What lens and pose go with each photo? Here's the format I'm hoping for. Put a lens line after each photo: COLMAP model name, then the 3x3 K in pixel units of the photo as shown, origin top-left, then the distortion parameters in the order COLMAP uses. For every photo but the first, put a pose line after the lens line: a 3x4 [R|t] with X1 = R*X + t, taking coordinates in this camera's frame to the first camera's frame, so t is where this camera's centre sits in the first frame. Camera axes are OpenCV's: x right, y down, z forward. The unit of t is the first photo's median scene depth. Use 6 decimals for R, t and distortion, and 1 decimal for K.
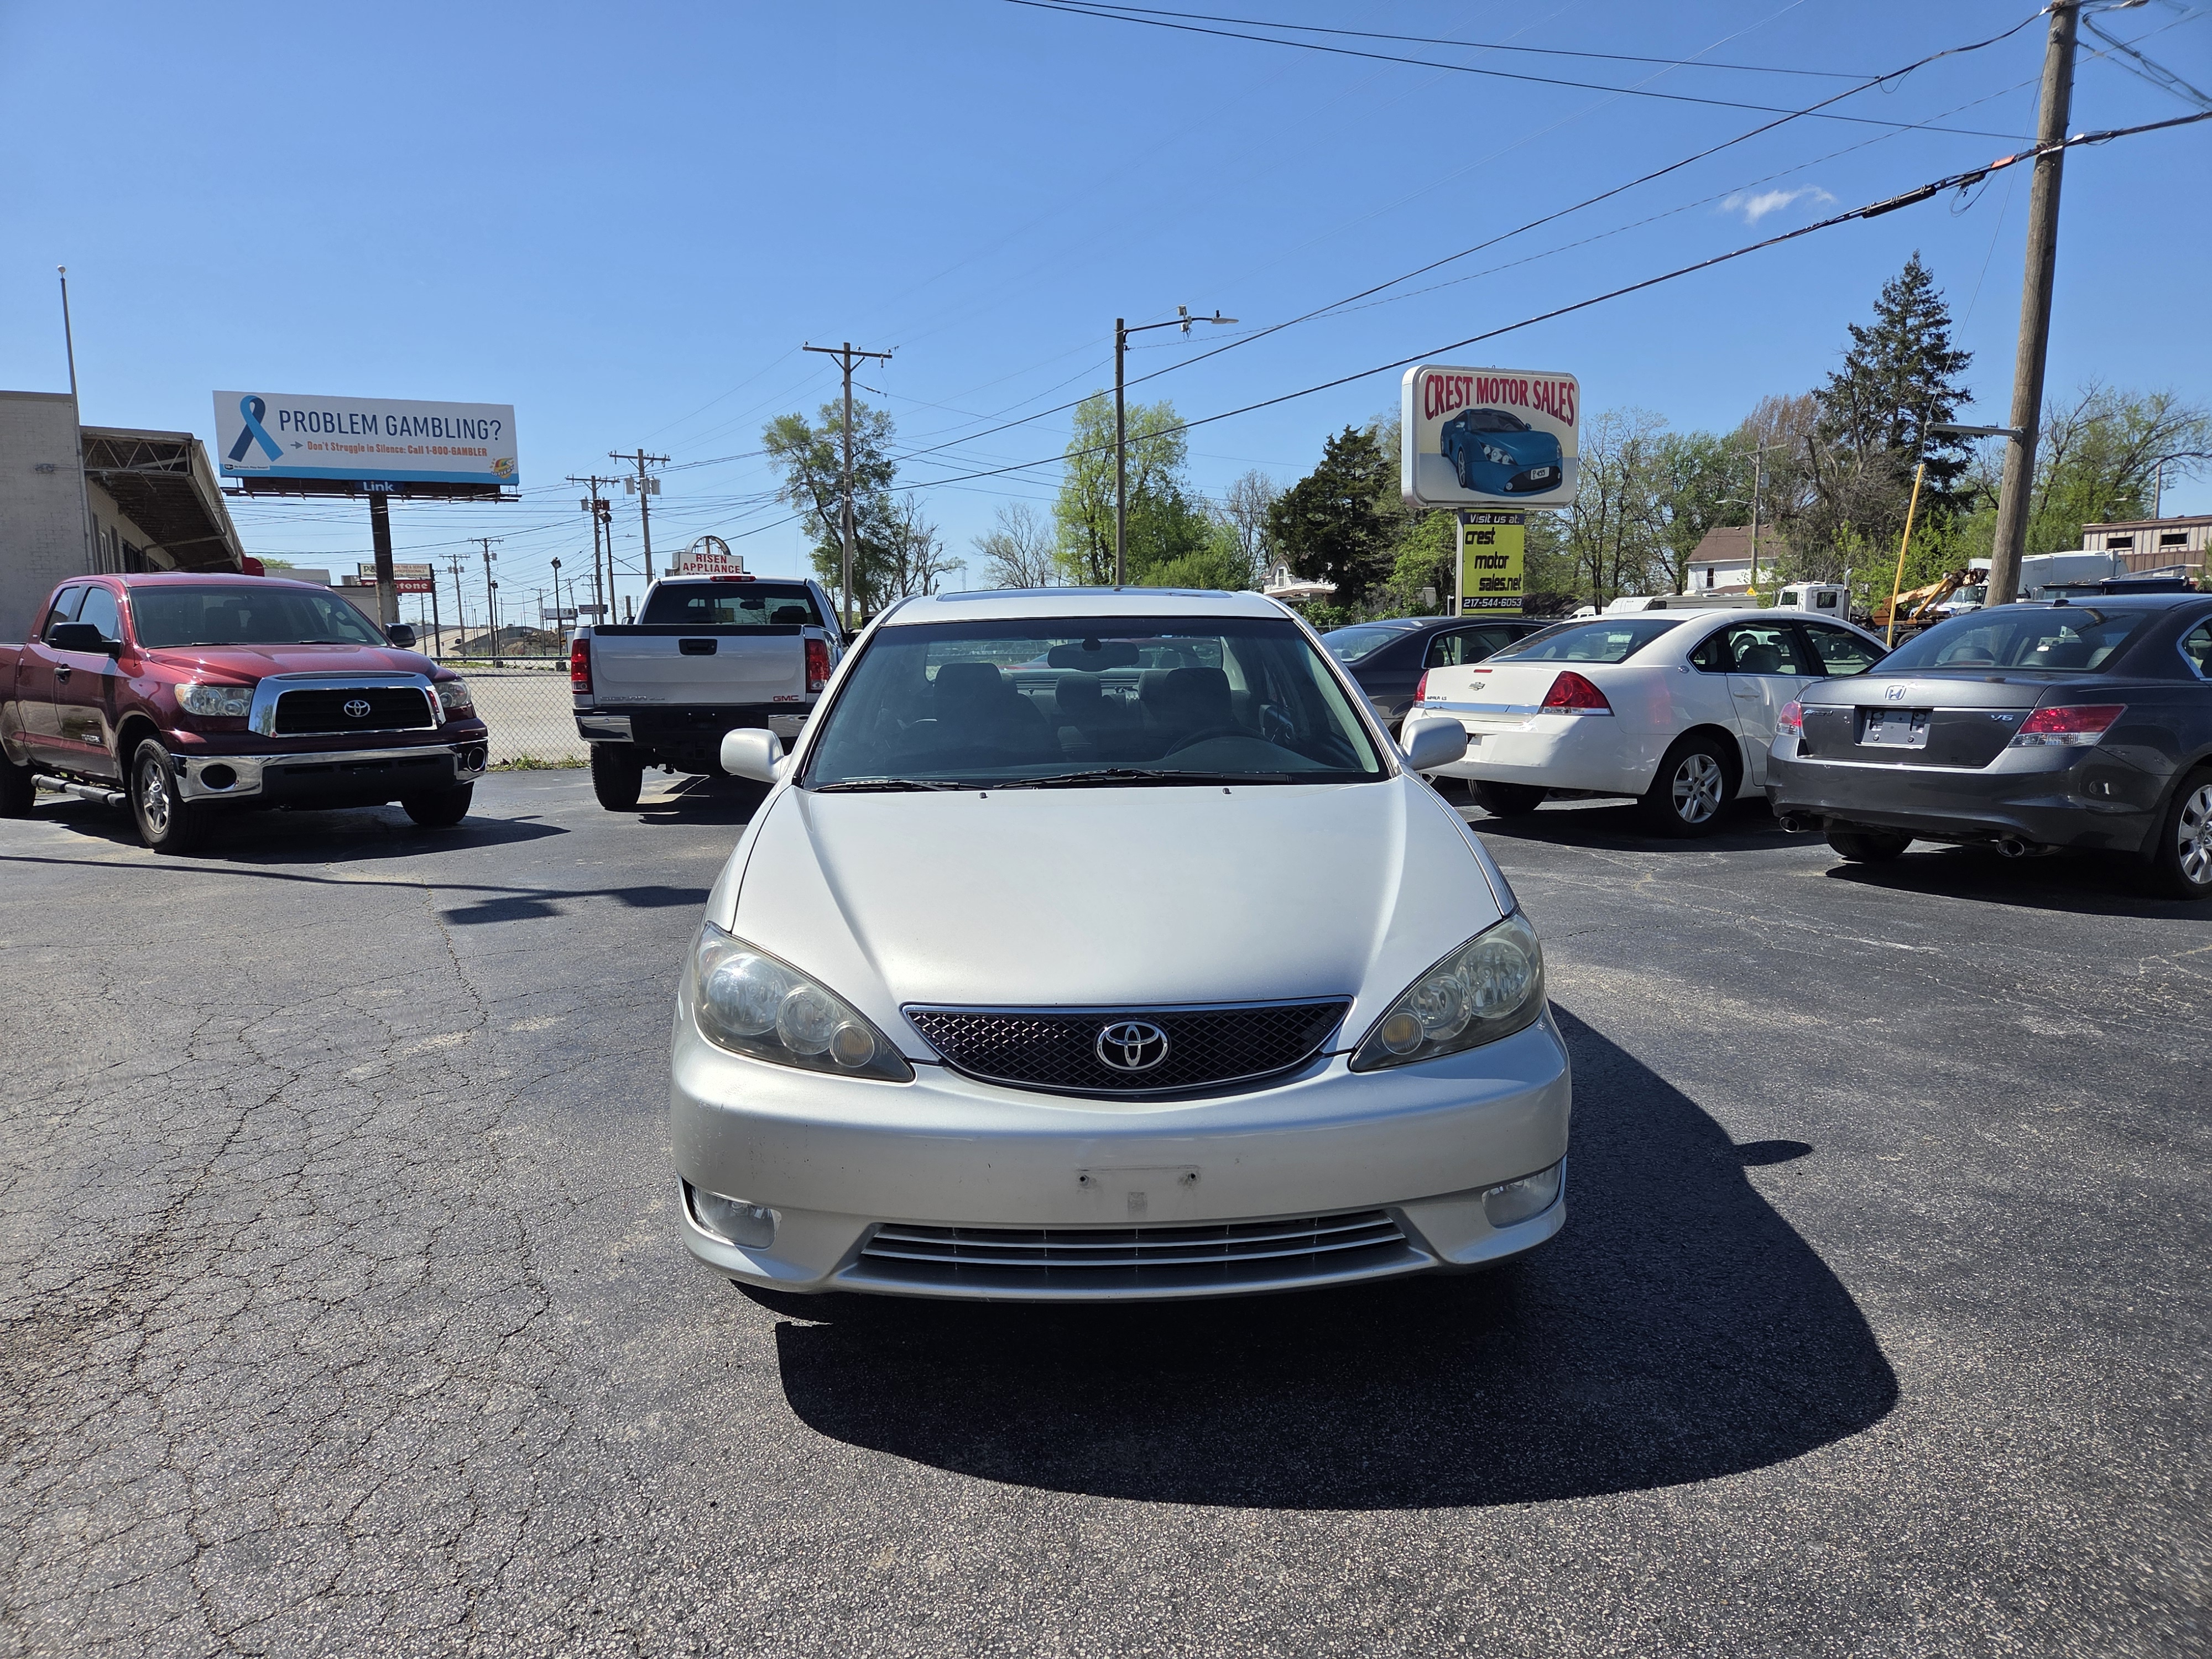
lens RADIAL K [[1462.6, 0, 1116.0], [0, 1462.6, 839.9], [0, 0, 1]] dist [0.072189, -0.060806]
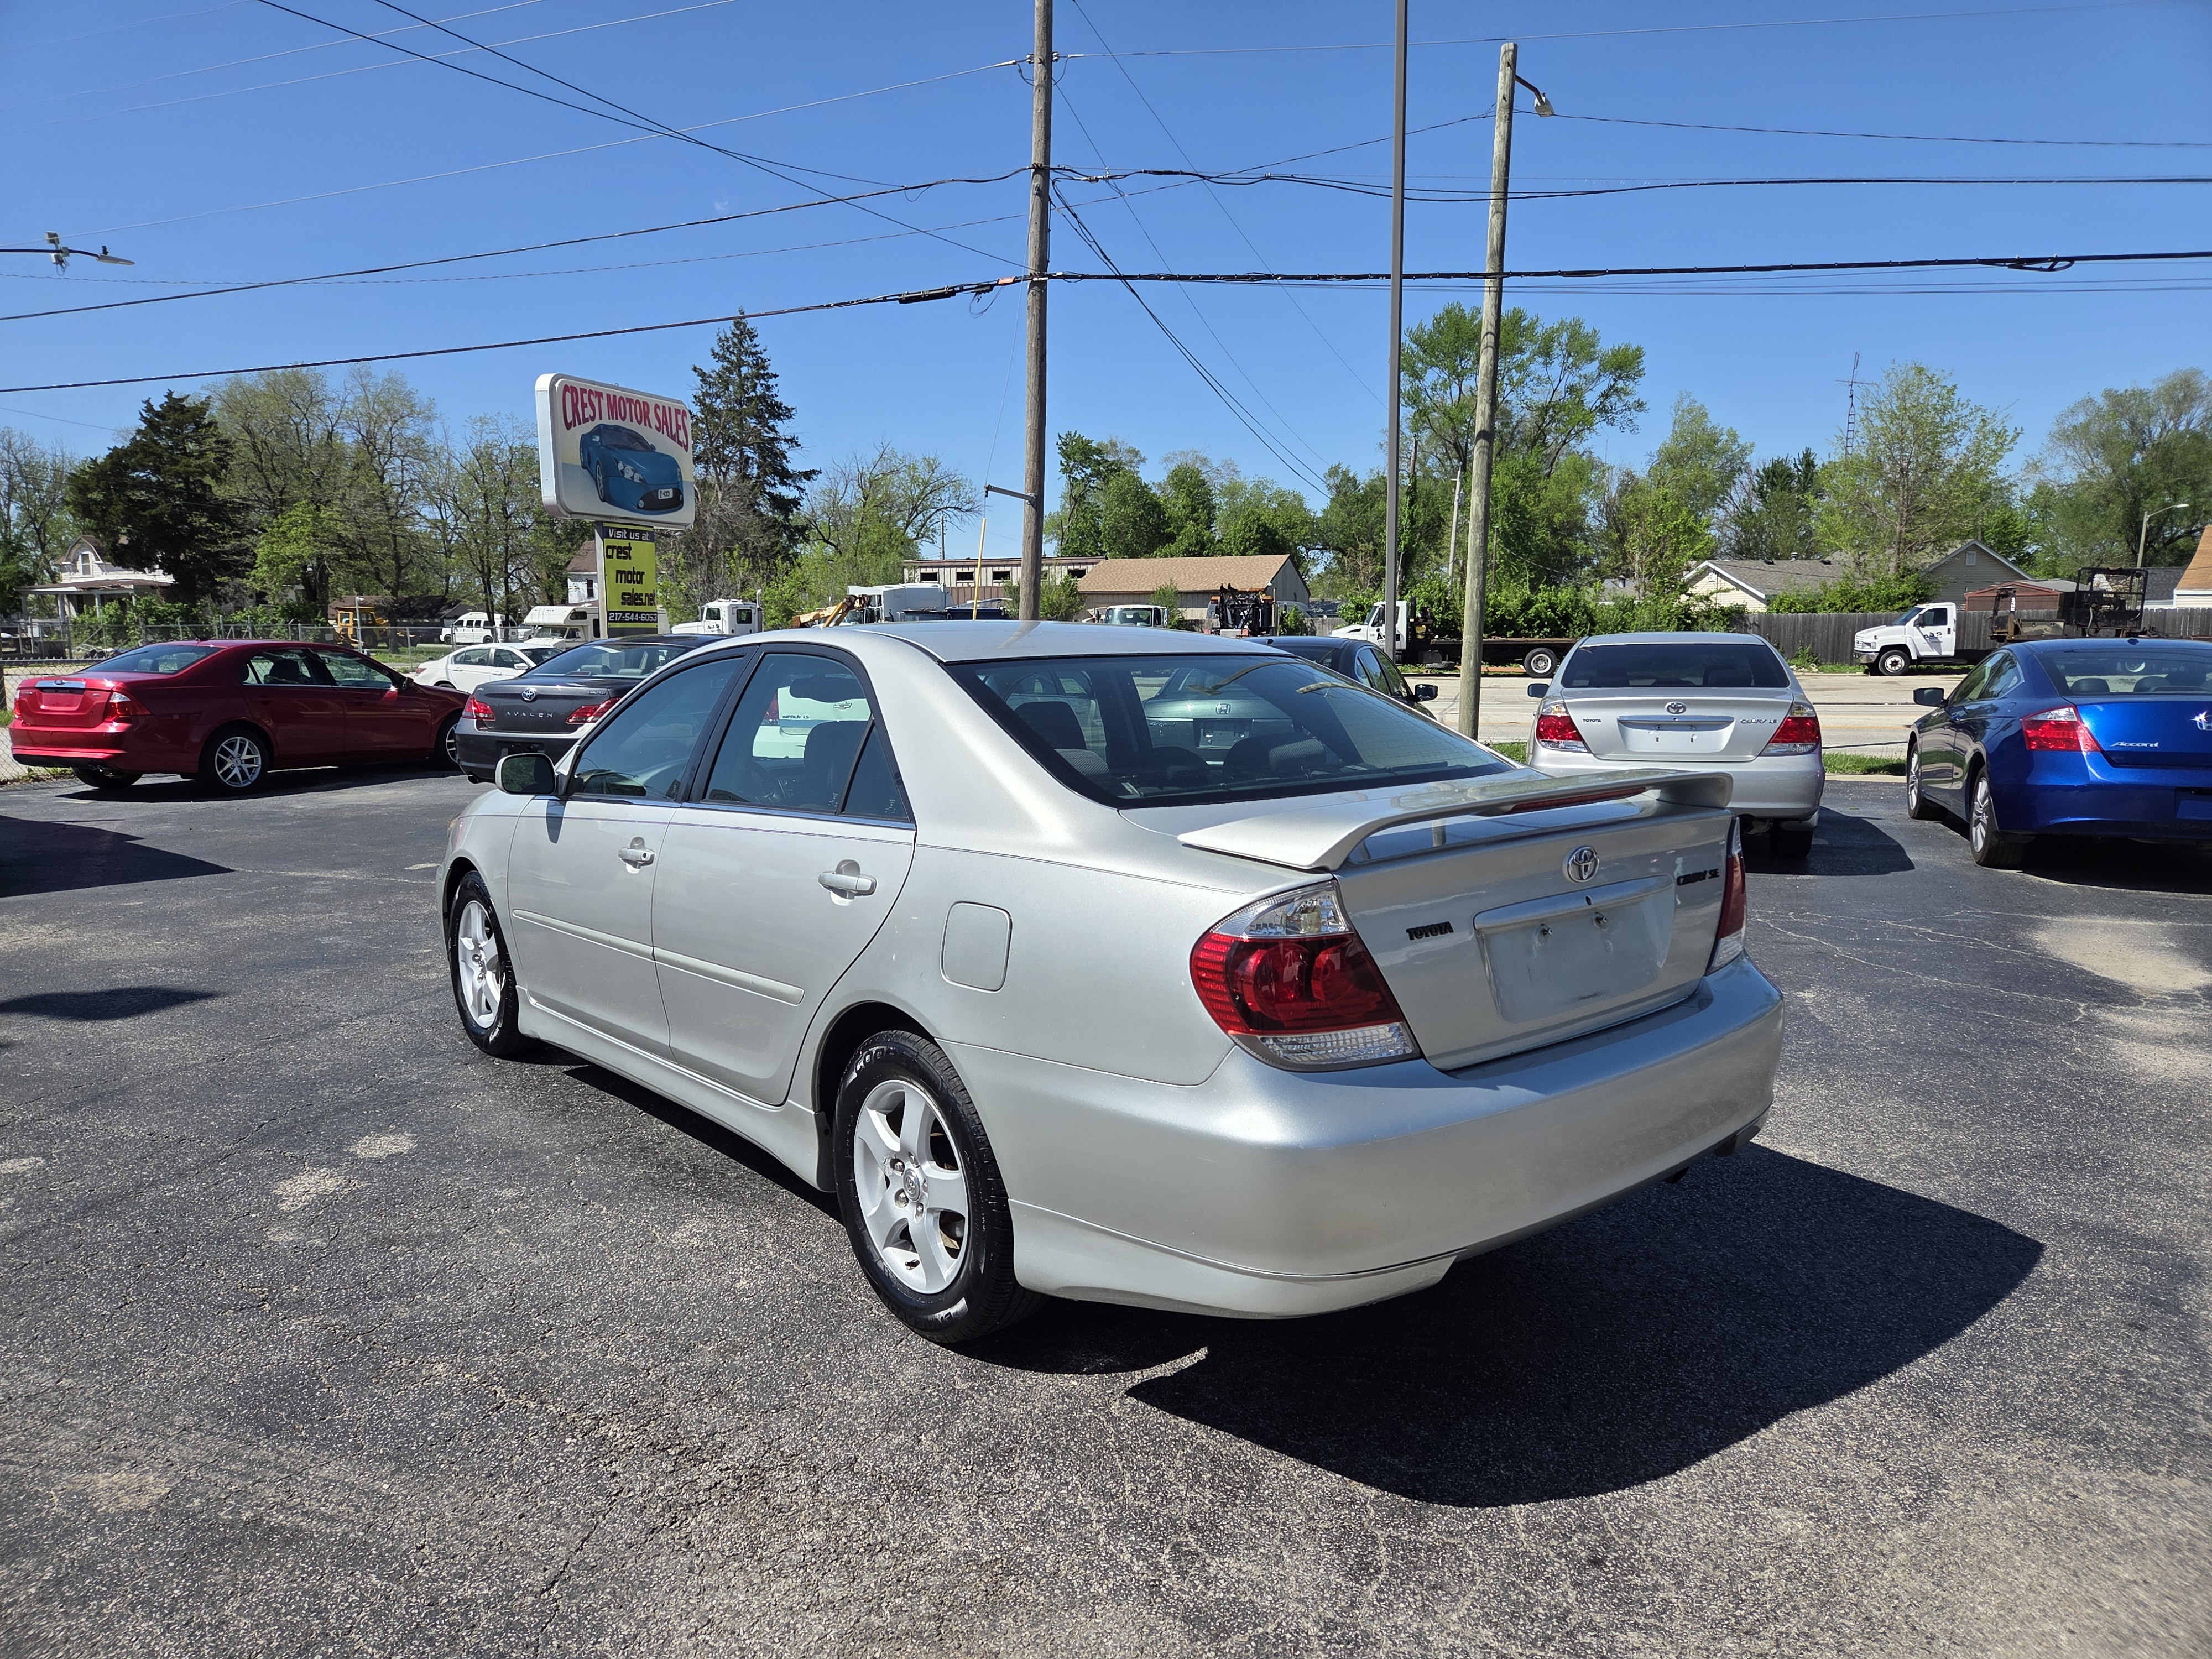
lens RADIAL K [[1472.6, 0, 1092.9], [0, 1472.6, 814.4], [0, 0, 1]] dist [0.068590, -0.057260]
pose [[0.740068, -0.064633, 0.669419, -0.104924], [0.079333, 0.996812, 0.008537, -0.005242], [-0.667837, 0.046790, 0.742836, 0.020984]]
